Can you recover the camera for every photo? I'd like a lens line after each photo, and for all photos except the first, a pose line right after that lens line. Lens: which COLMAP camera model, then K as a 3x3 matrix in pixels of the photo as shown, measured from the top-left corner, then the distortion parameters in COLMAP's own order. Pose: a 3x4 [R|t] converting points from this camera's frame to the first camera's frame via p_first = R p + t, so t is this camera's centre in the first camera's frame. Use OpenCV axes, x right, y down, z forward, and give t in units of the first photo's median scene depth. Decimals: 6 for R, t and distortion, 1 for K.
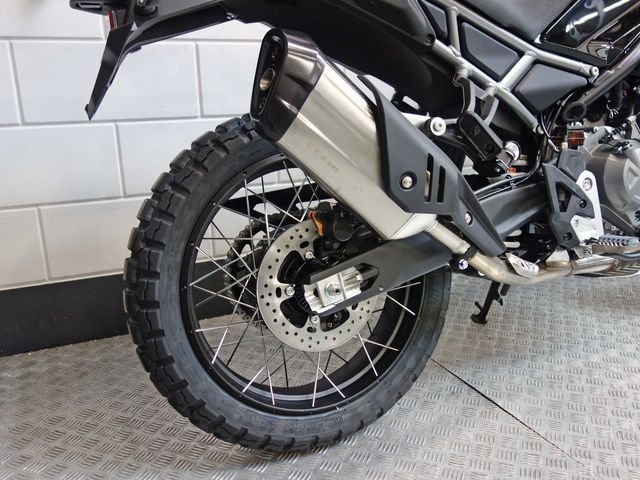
lens RADIAL K [[565.2, 0, 319.1], [0, 565.2, 238.7], [0, 0, 1]] dist [-0.005551, -0.001117]
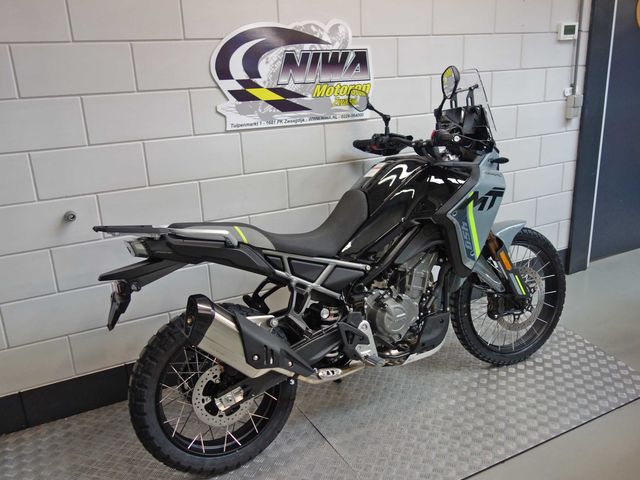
lens RADIAL K [[565.2, 0, 324.0], [0, 565.2, 238.9], [0, 0, 1]] dist [-0.005551, -0.001117]
pose [[0.997481, -0.036504, 0.060822, 0.245694], [0.034332, 0.998748, 0.036387, -0.516016], [-0.062074, -0.034208, 0.997485, -1.000146]]
